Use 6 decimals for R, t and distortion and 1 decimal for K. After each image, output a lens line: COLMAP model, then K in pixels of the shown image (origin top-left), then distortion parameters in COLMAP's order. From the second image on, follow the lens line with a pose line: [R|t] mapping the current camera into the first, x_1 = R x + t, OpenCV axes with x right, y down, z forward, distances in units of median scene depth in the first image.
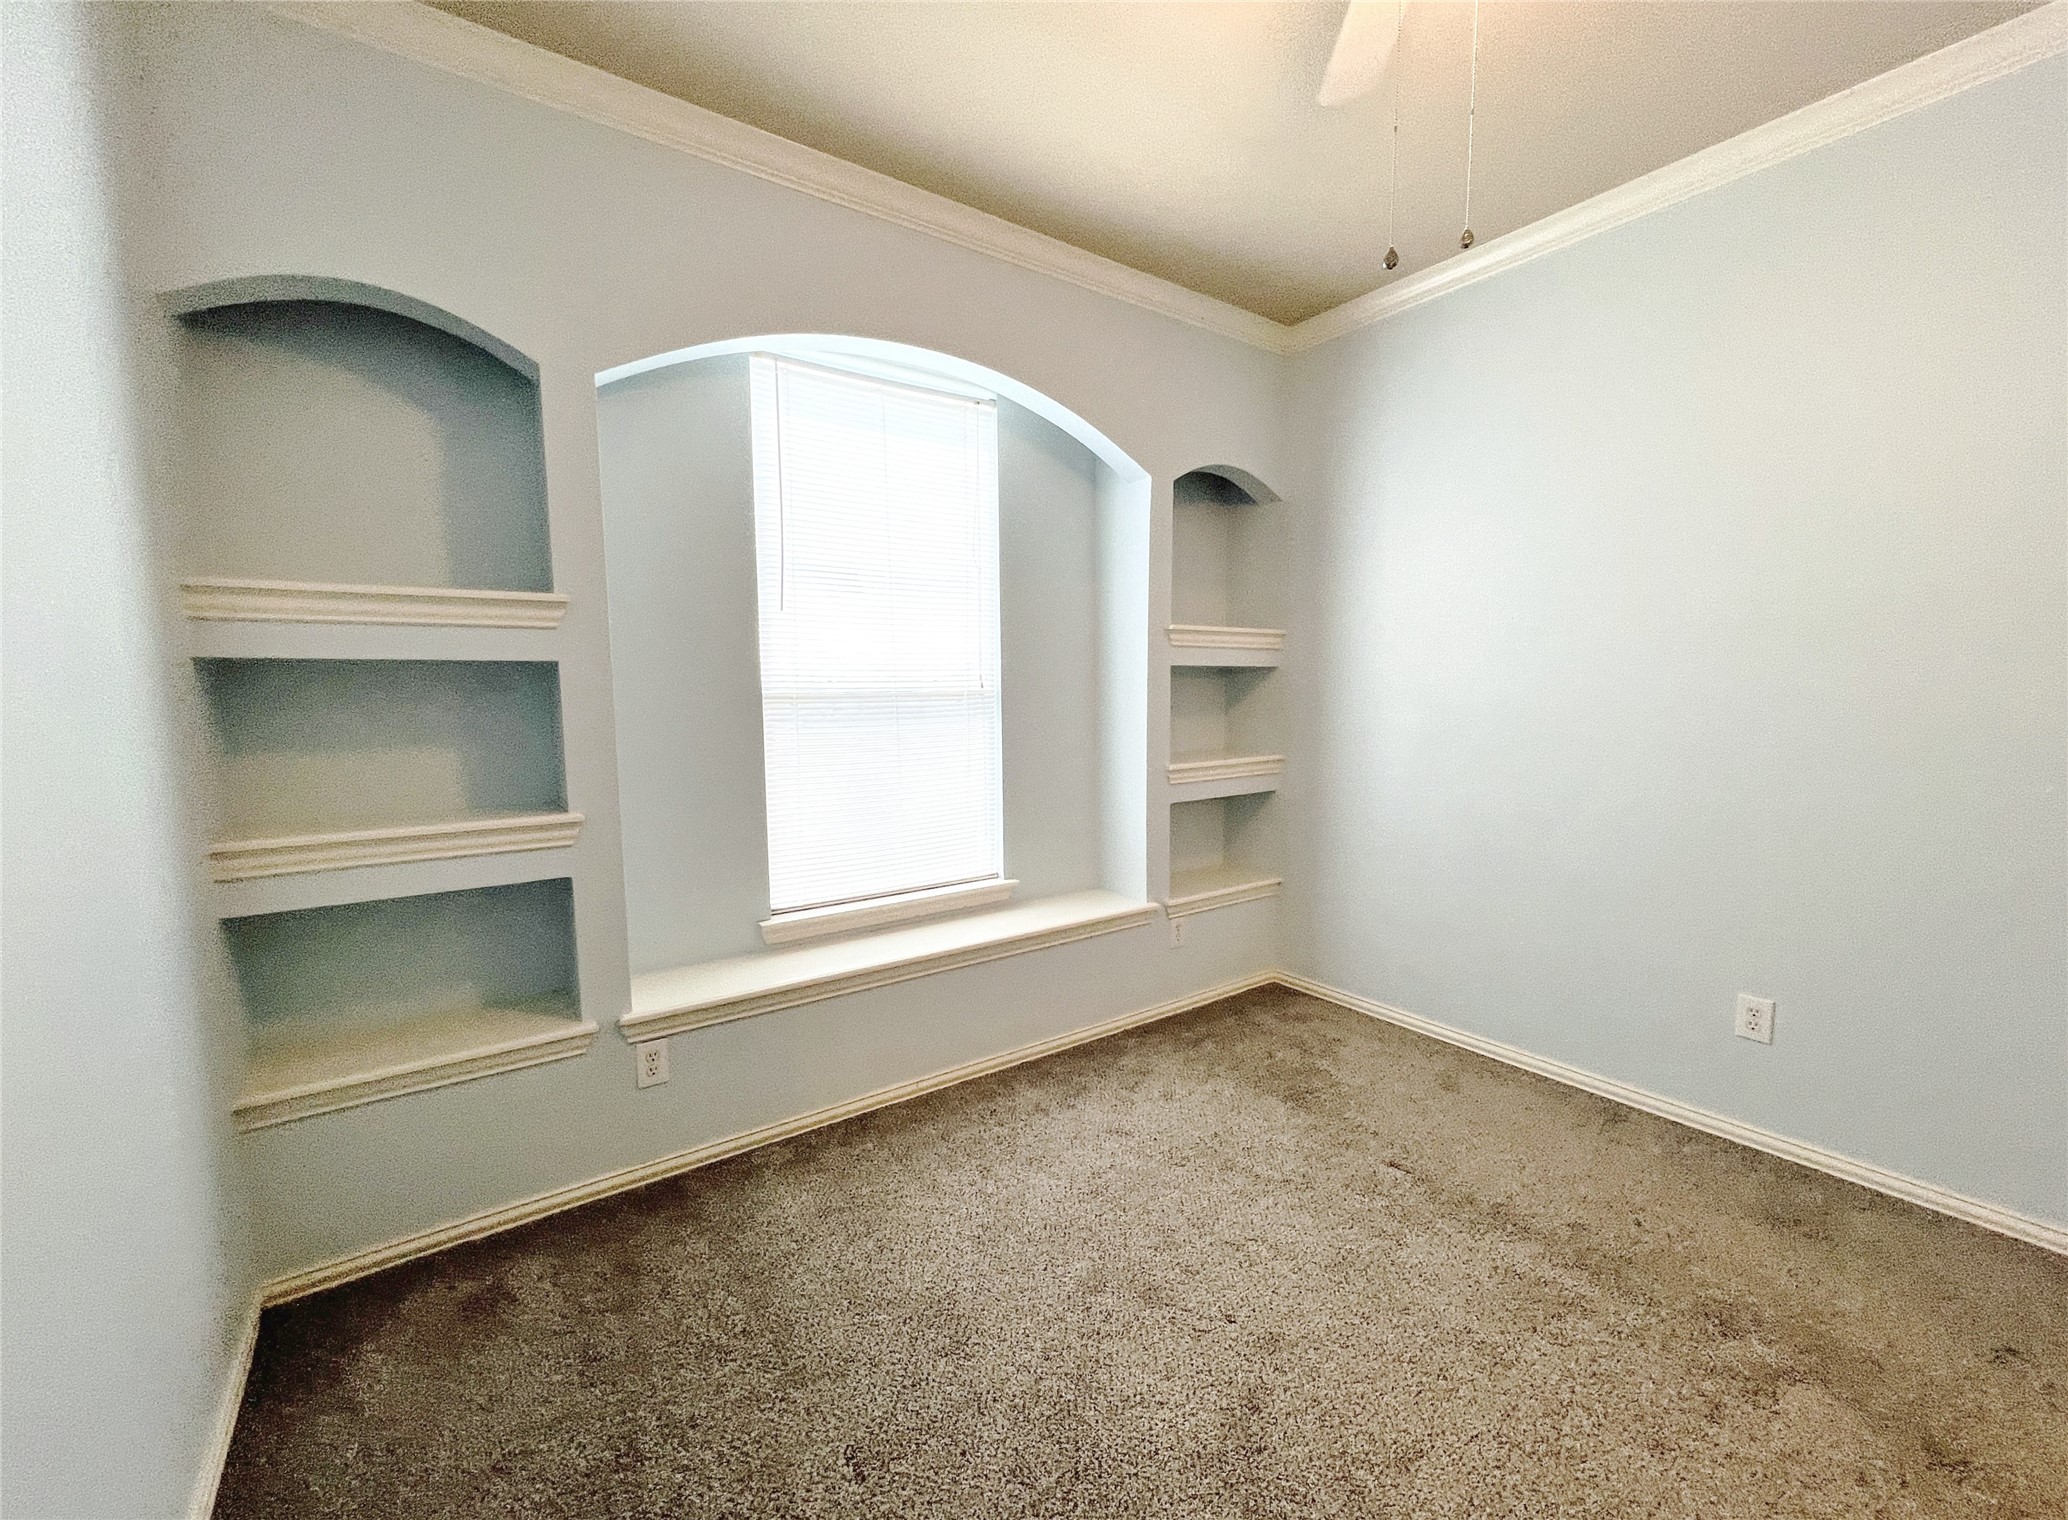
lens RADIAL K [[875.6, 0, 1035.9], [0, 875.6, 756.9], [0, 0, 1]] dist [0.002457, 0.000594]
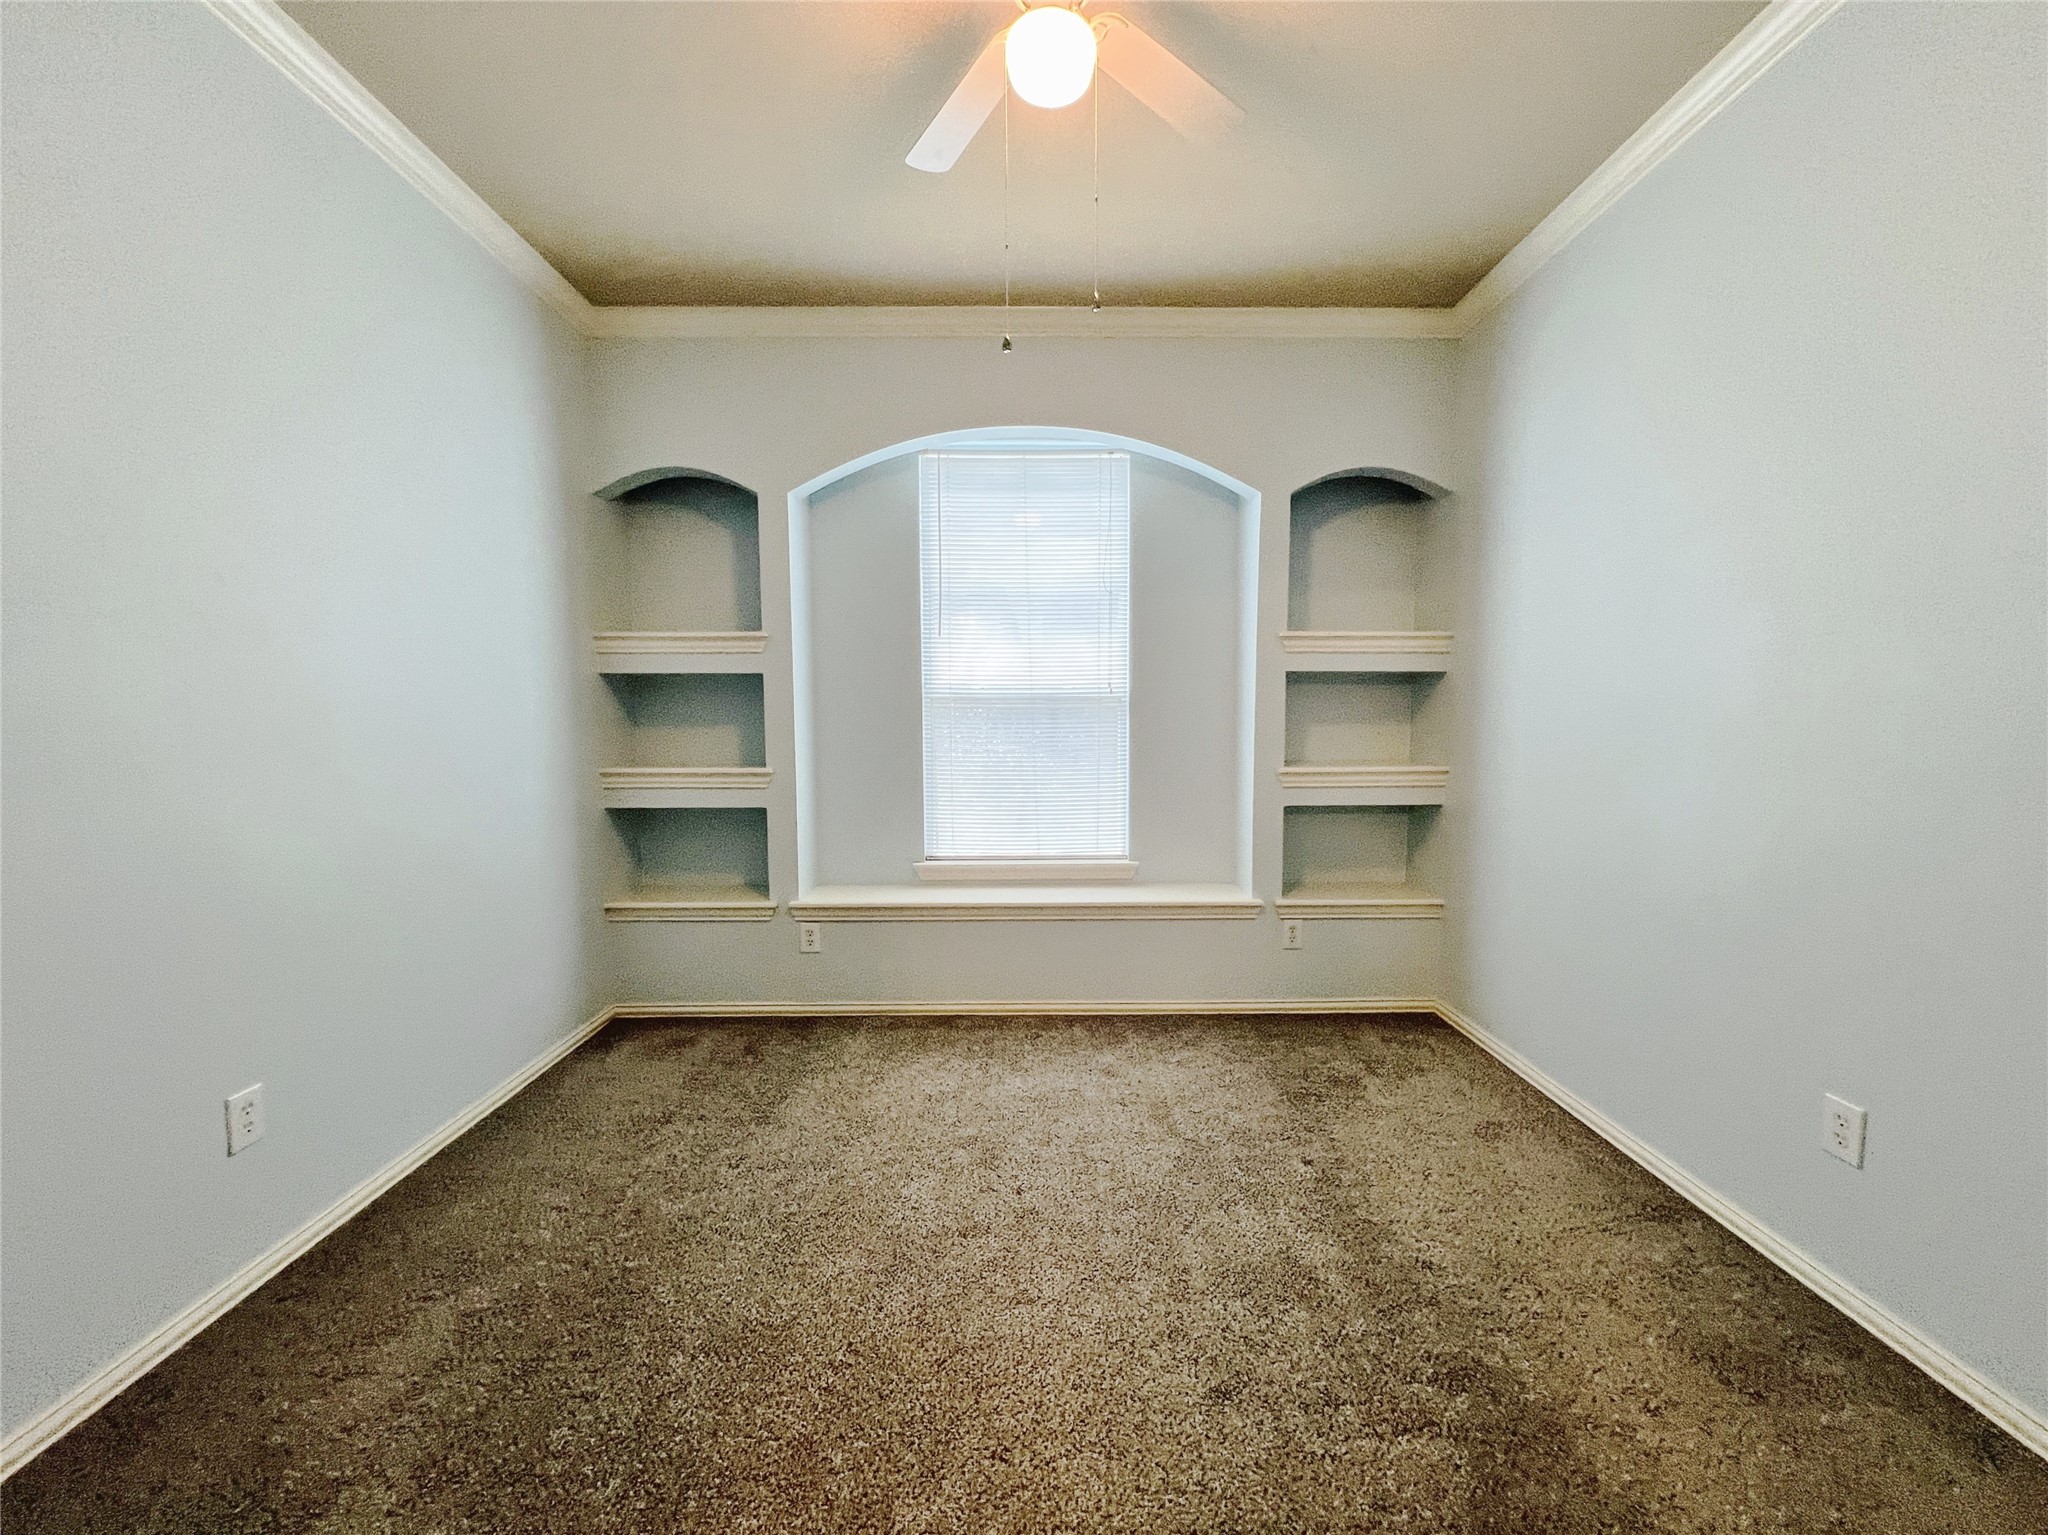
lens RADIAL K [[837.6, 0, 1009.6], [0, 837.6, 770.8], [0, 0, 1]] dist [0.005438, -0.000165]
pose [[0.810376, 0.047402, -0.583989, 0.585587], [-0.054021, 0.998521, 0.006087, 0.029530], [0.583414, 0.026615, 0.811738, 0.014415]]
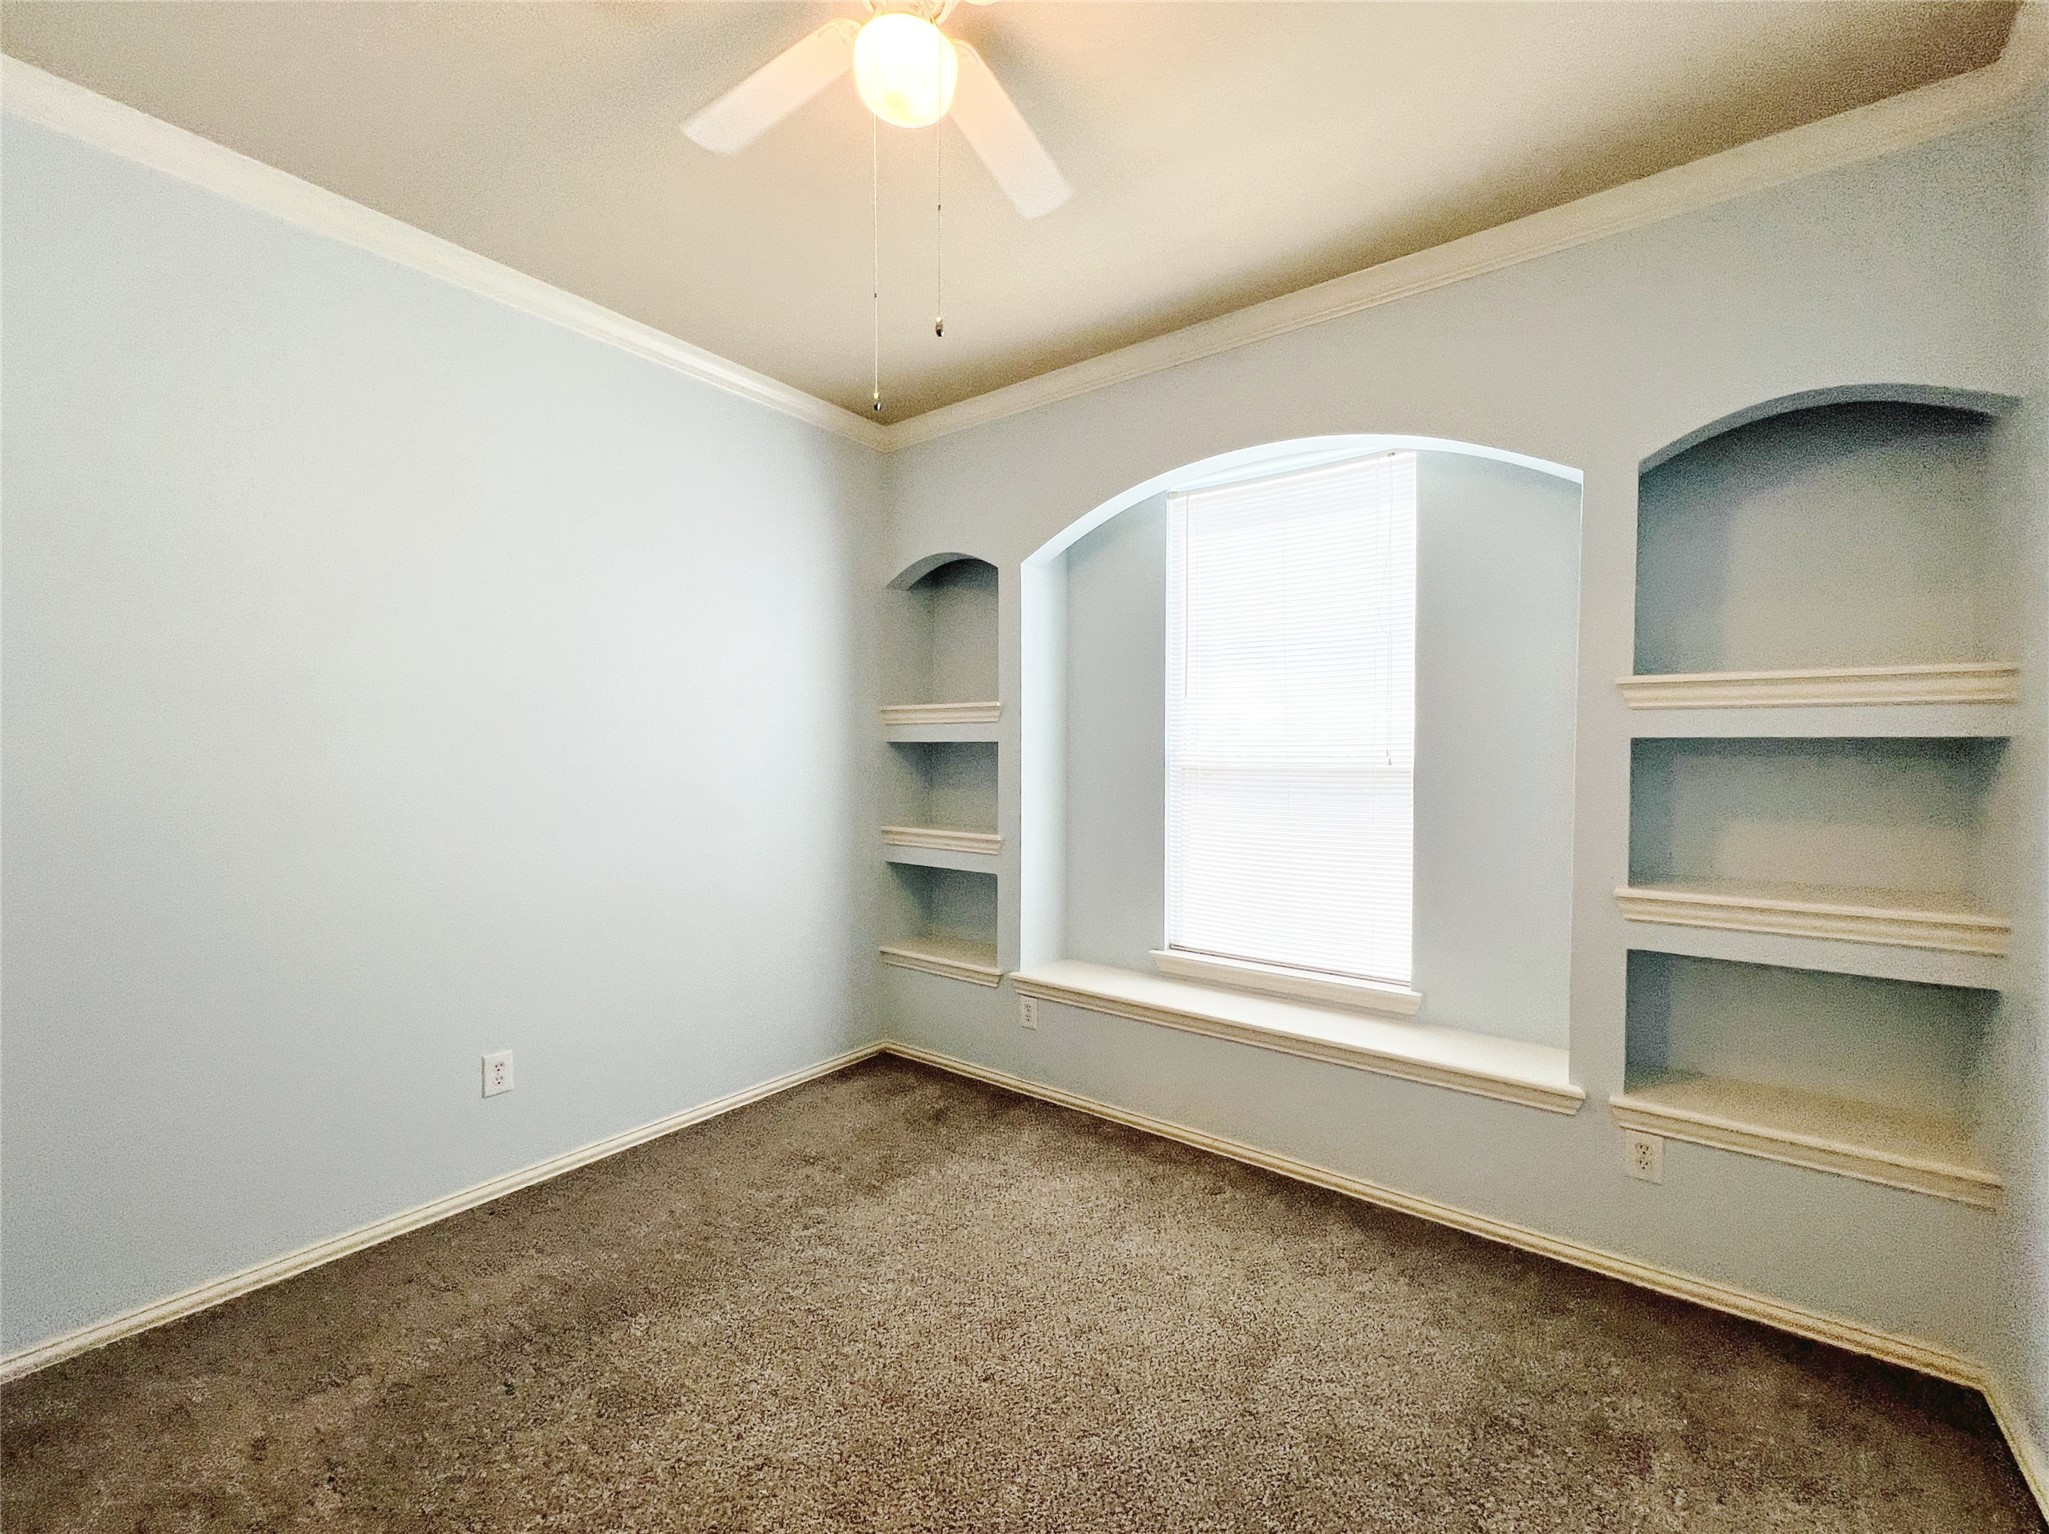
lens RADIAL K [[838.0, 0, 1025.0], [0, 838.0, 774.7], [0, 0, 1]] dist [0.005438, -0.000165]
pose [[0.293551, 0.033318, -0.955362, 0.776463], [-0.089736, 0.995940, 0.007161, -0.051001], [0.951722, 0.083628, 0.295349, 0.472143]]
